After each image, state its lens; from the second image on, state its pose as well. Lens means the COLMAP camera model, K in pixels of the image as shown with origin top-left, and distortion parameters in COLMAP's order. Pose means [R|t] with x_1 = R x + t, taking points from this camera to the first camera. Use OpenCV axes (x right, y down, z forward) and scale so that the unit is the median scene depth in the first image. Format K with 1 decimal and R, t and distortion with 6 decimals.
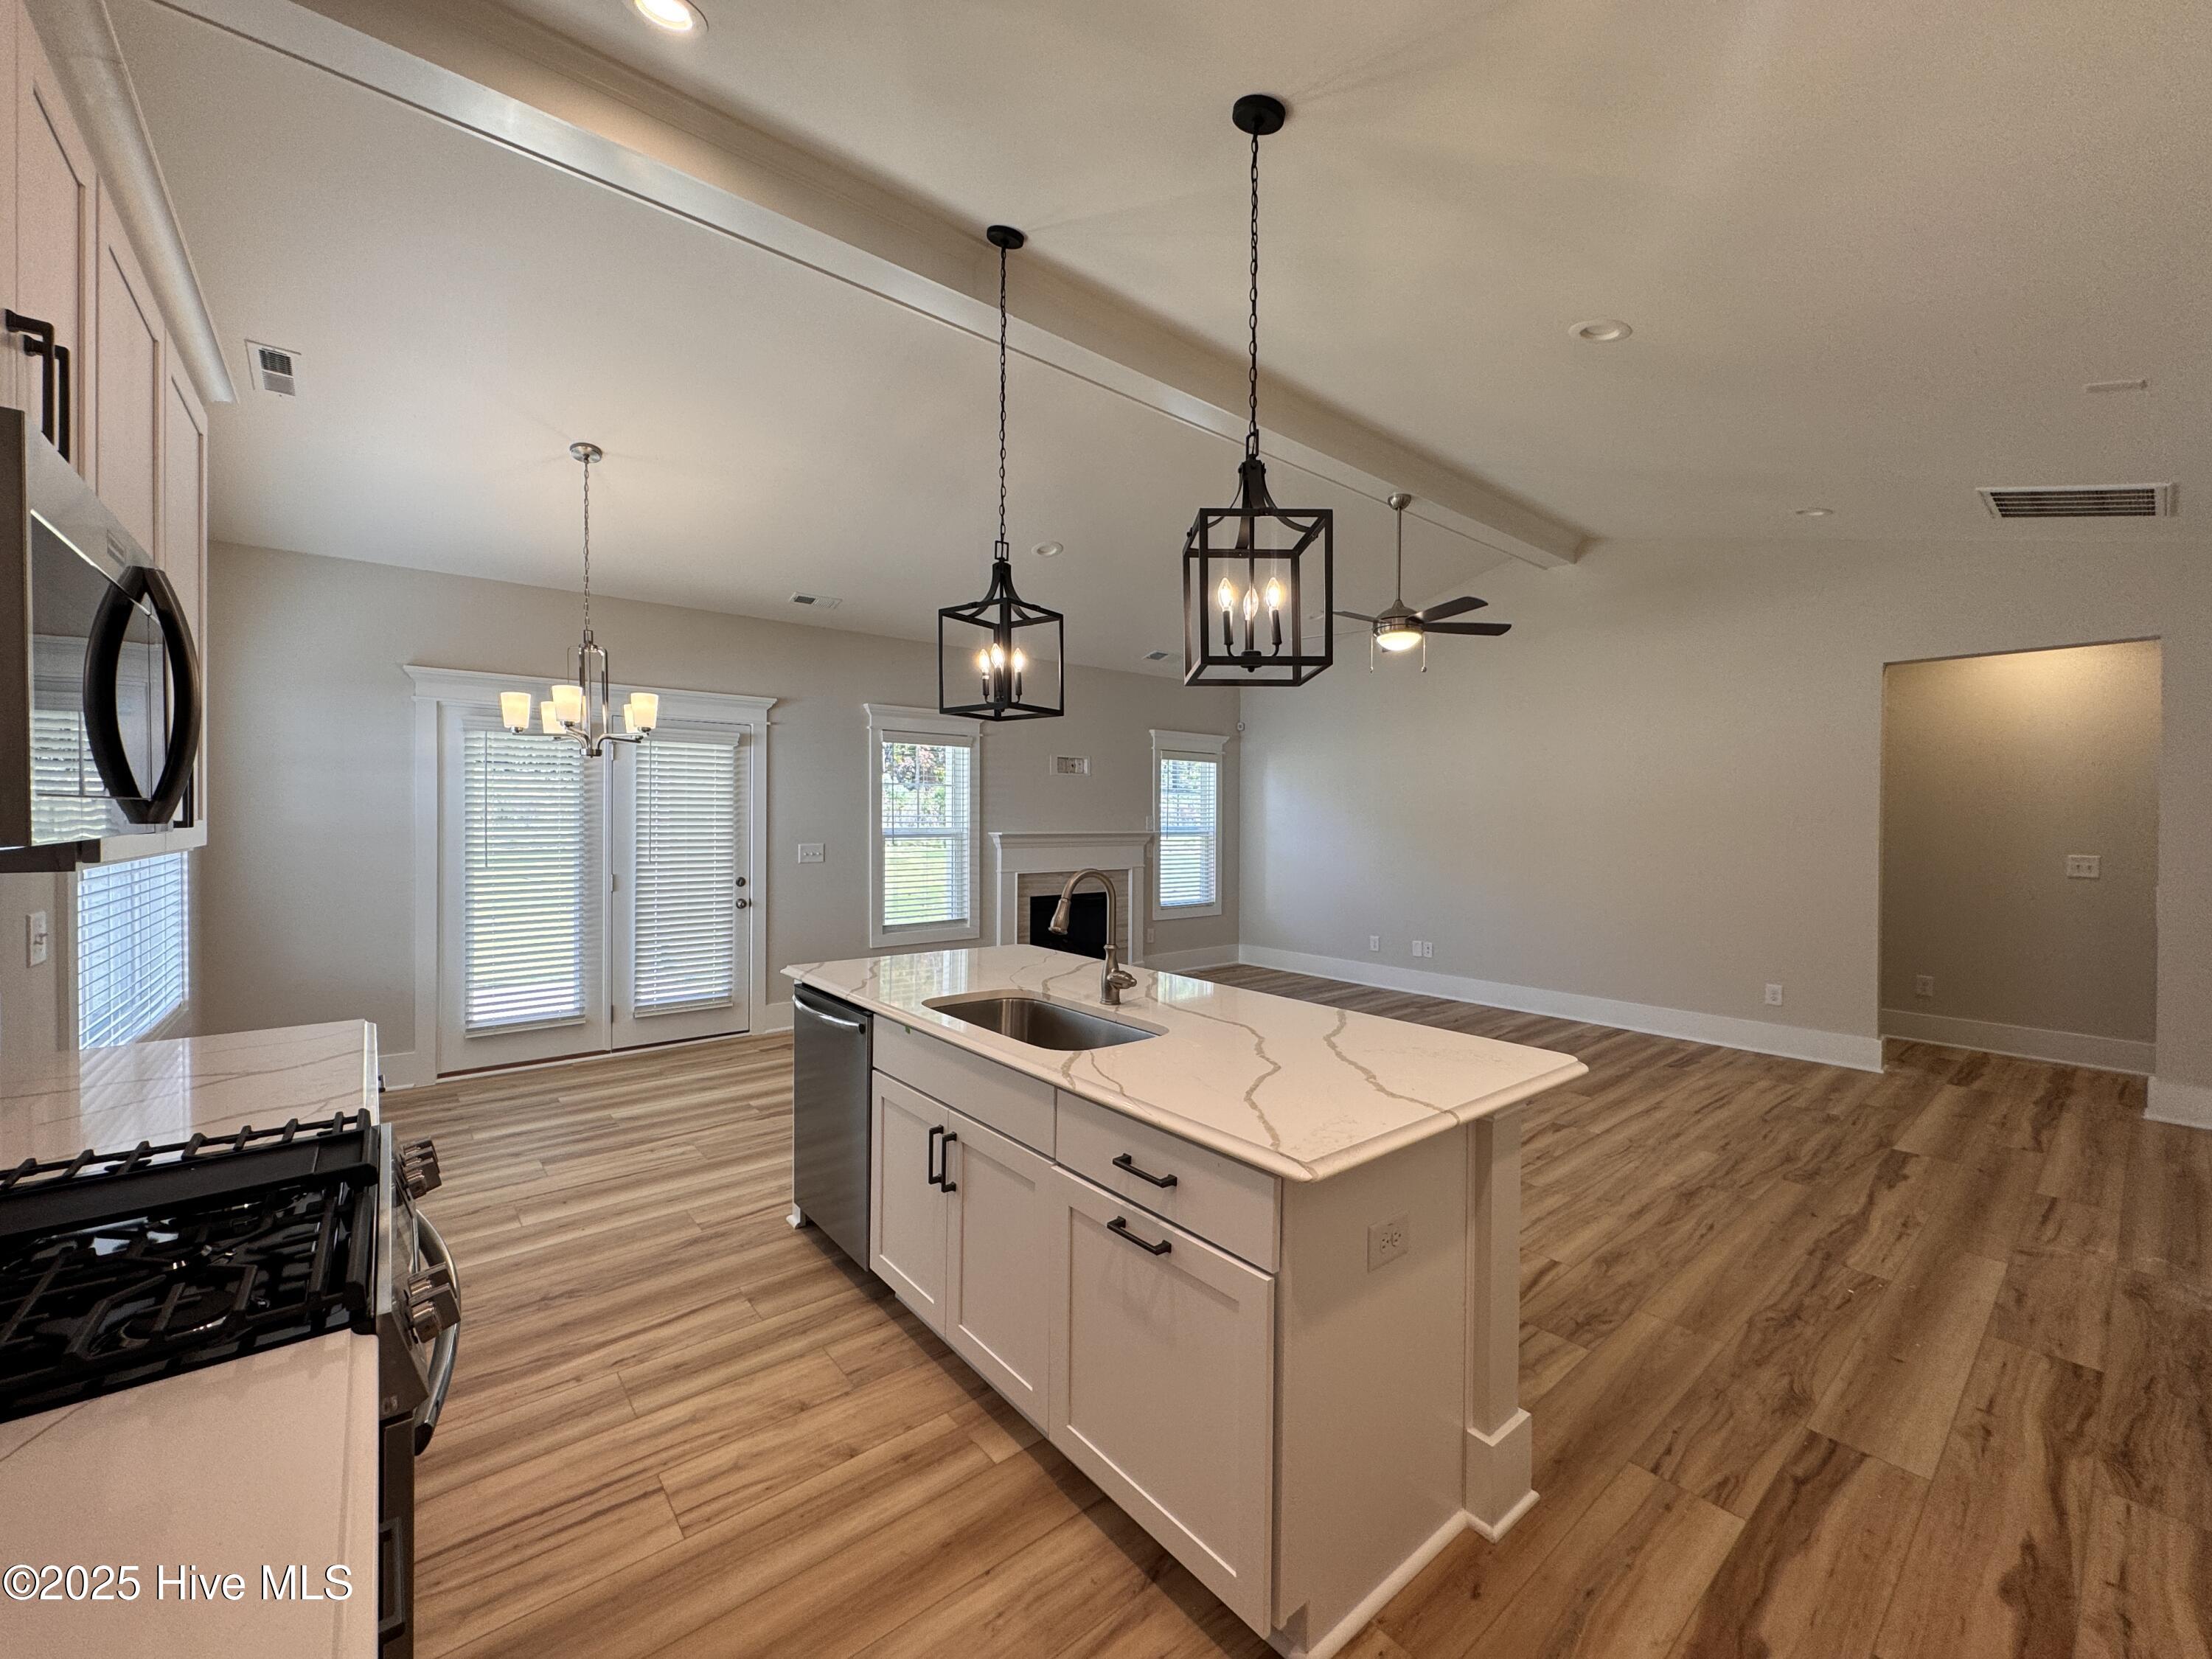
lens RADIAL K [[881.4, 0, 1103.9], [0, 881.4, 826.7], [0, 0, 1]] dist [-0.002233, 0.000107]
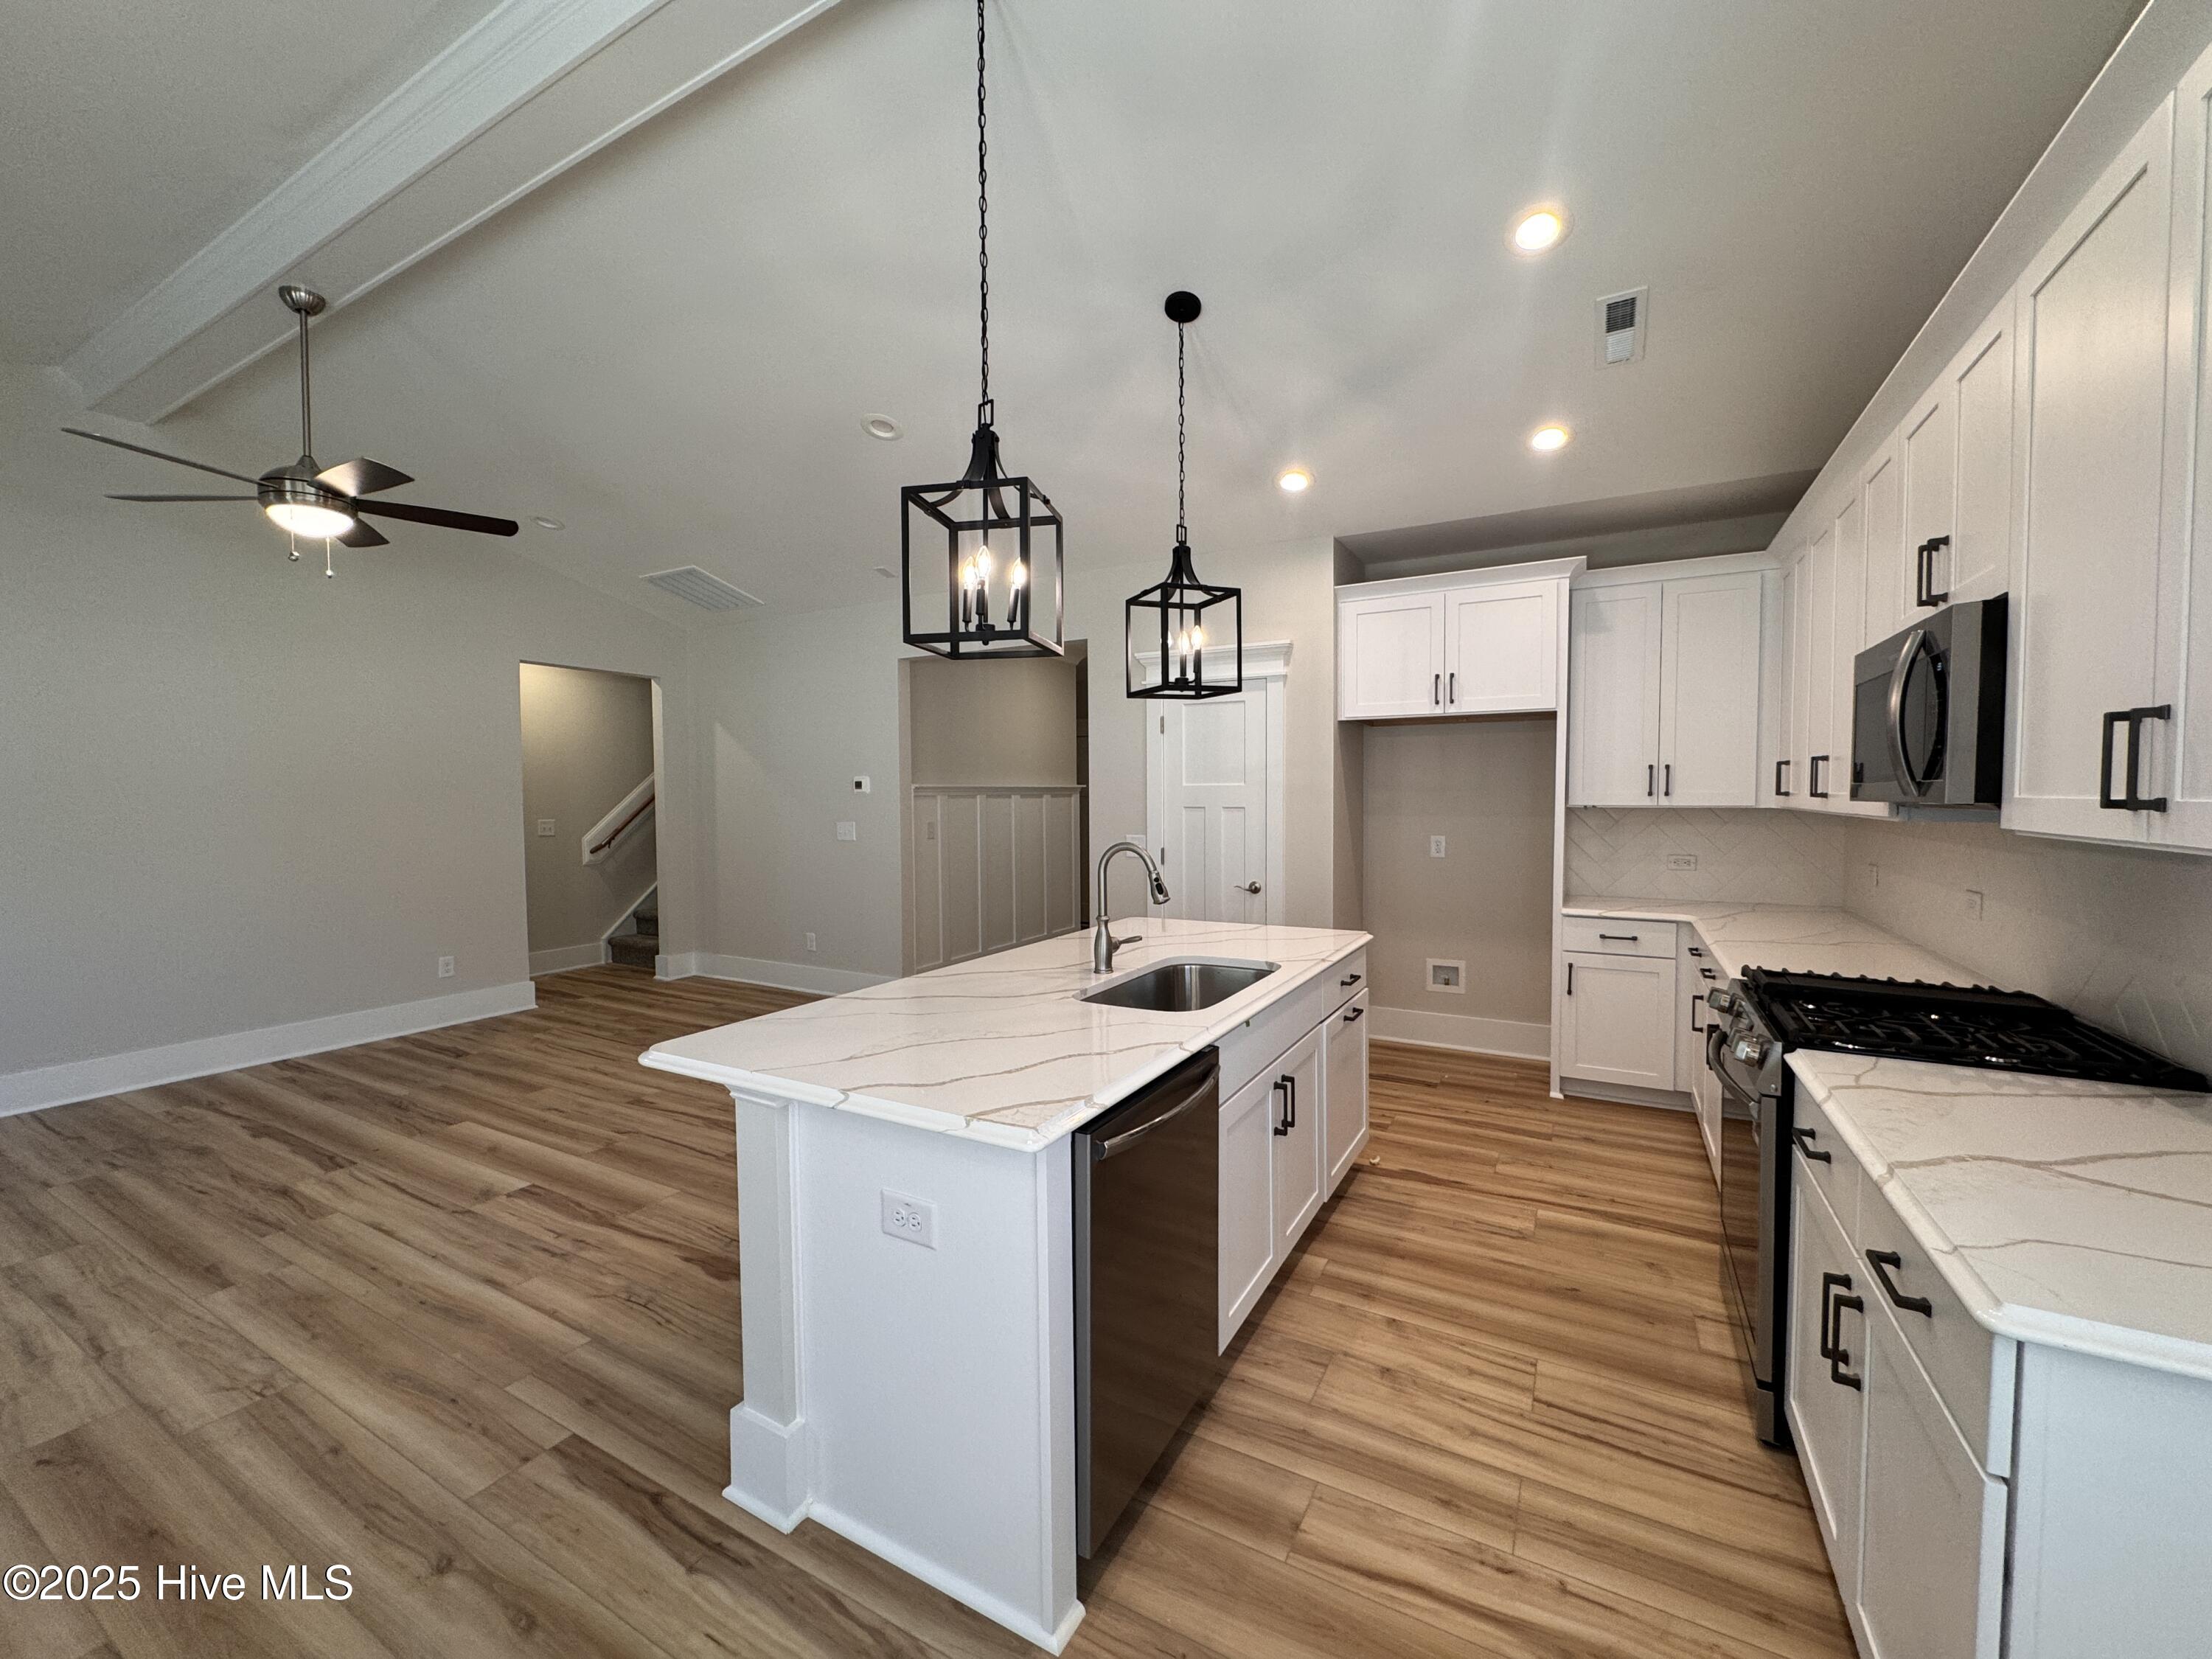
lens RADIAL K [[881.4, 0, 1103.9], [0, 881.4, 826.7], [0, 0, 1]] dist [-0.002233, 0.000107]
pose [[-0.364241, -0.038285, 0.930518, -0.805531], [0.011741, 0.998886, 0.045694, -0.016013], [-0.931231, 0.027569, -0.363385, 1.161770]]
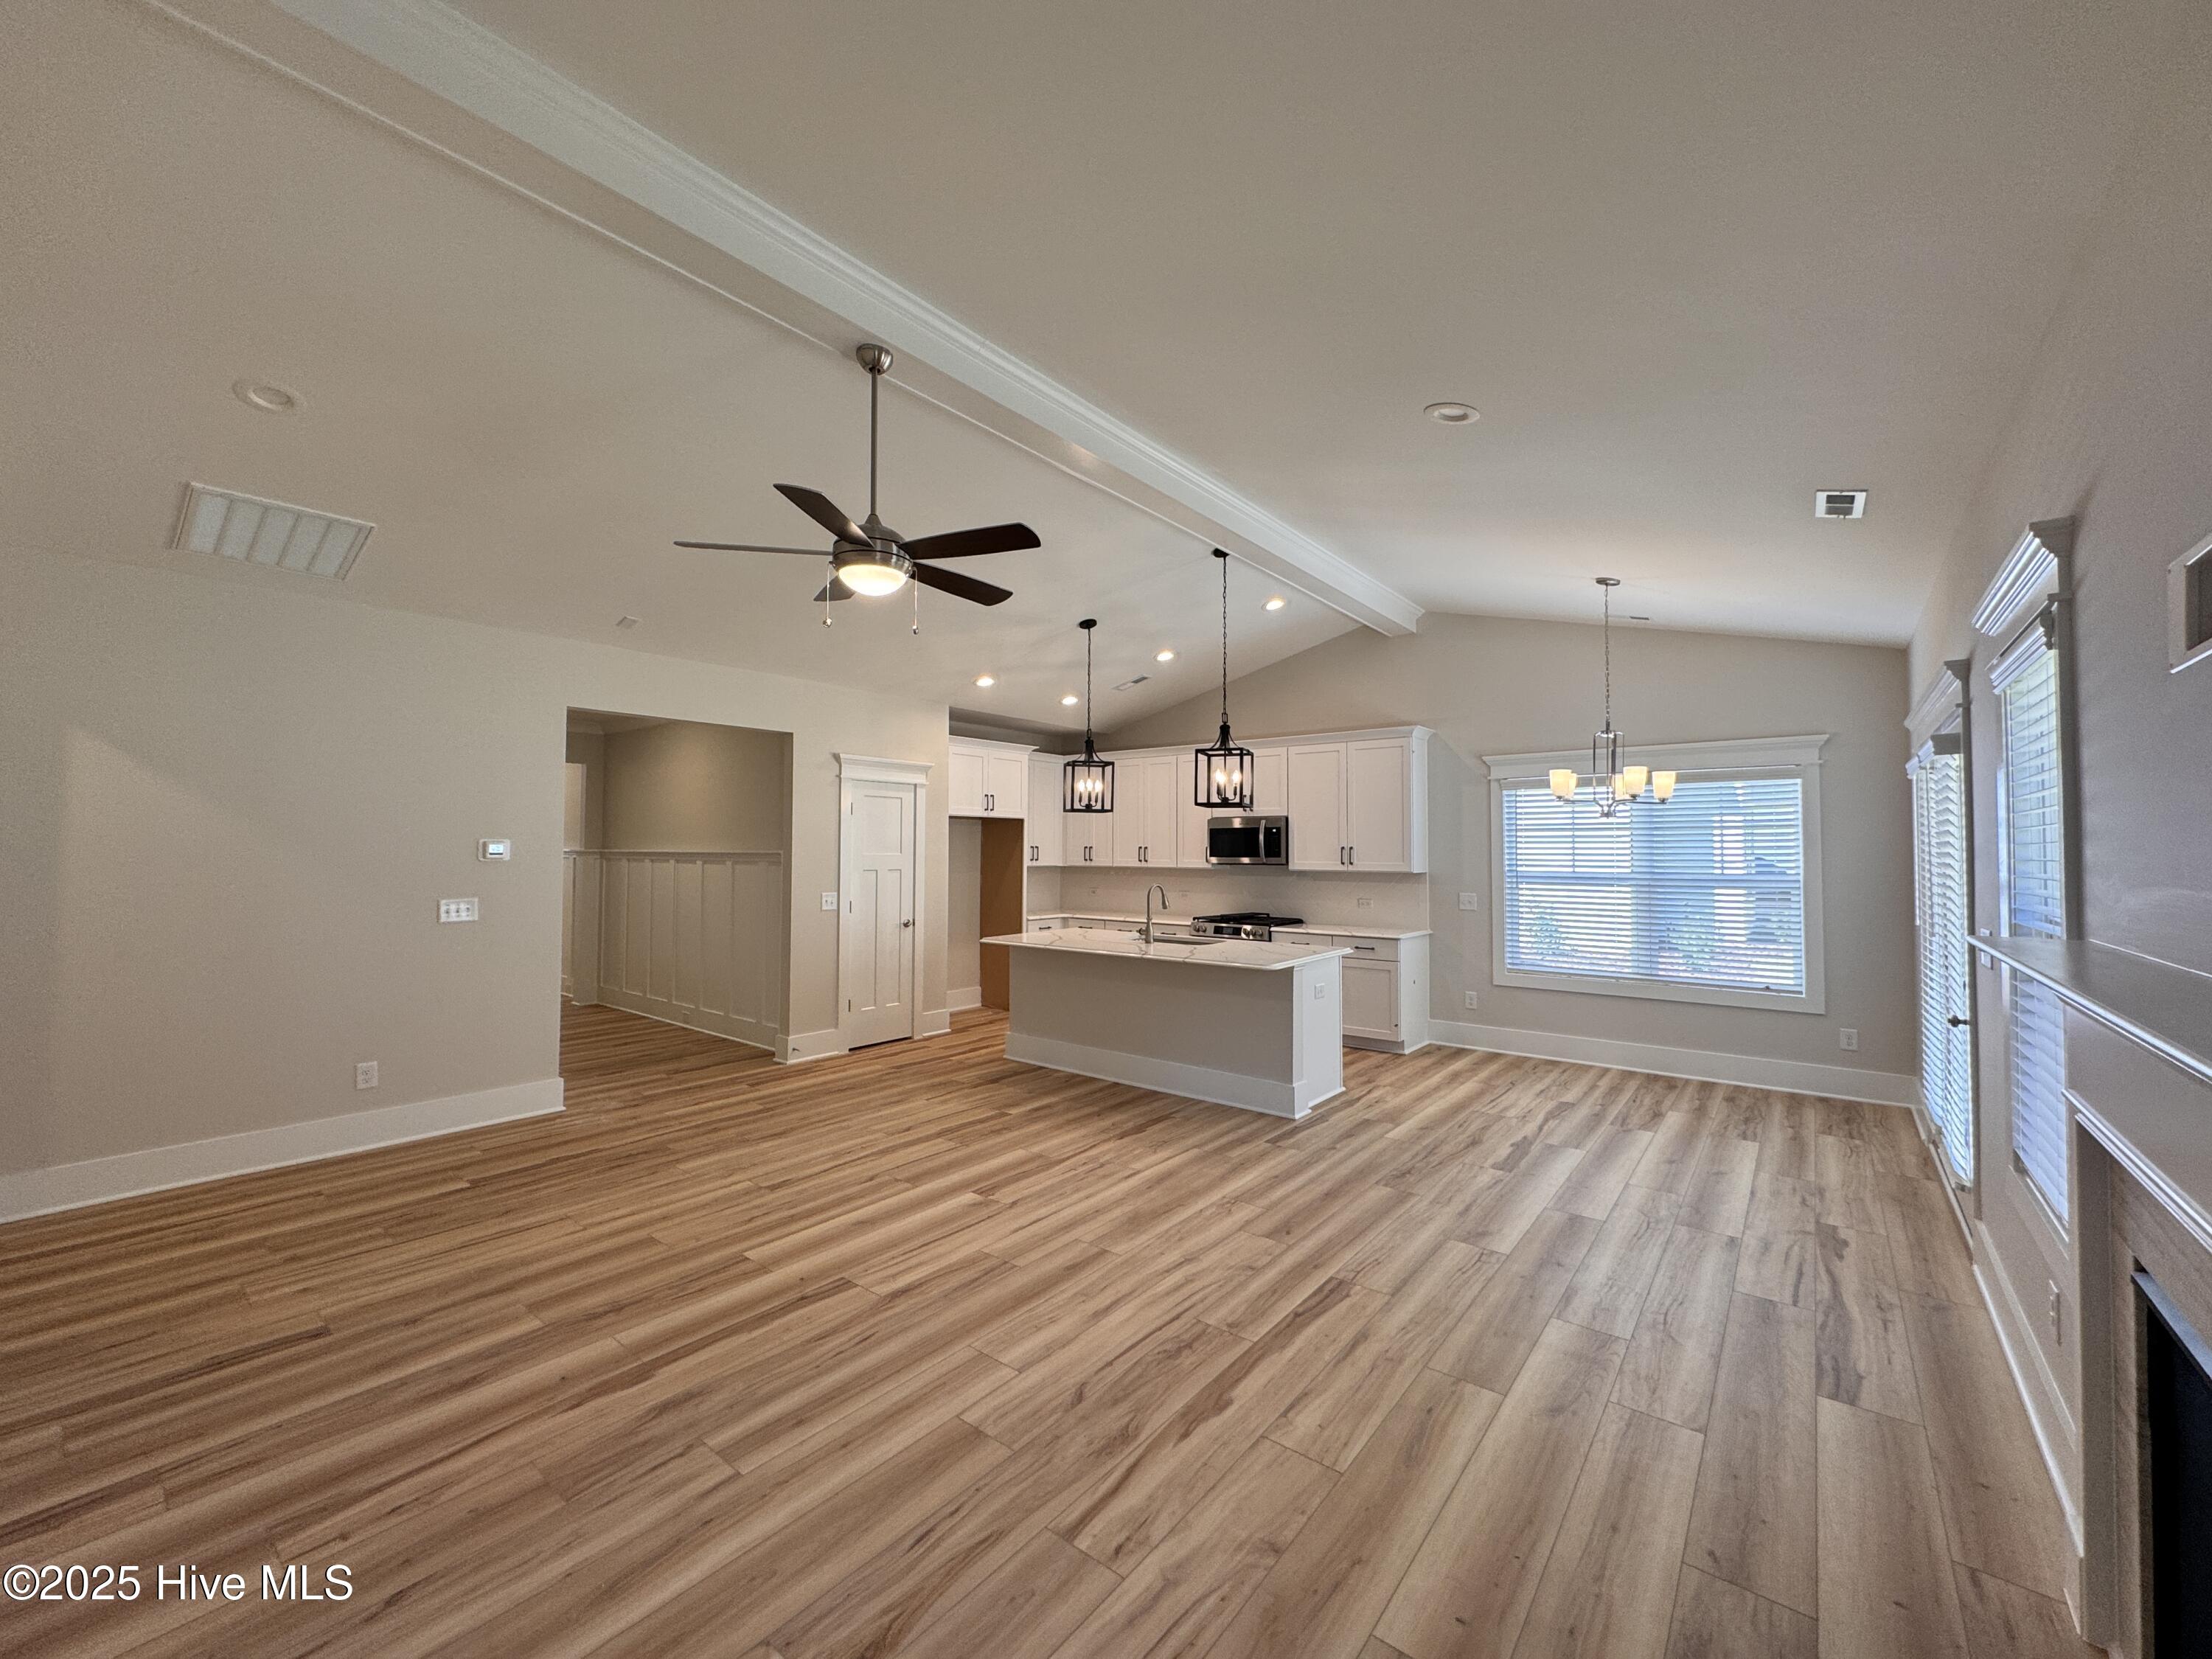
lens RADIAL K [[881.4, 0, 1103.9], [0, 881.4, 826.7], [0, 0, 1]] dist [-0.002233, 0.000107]
pose [[-0.979802, -0.013966, -0.199483, 0.491431], [-0.010091, 0.999740, -0.020429, -0.044663], [0.199717, -0.018003, -0.979688, 2.716620]]
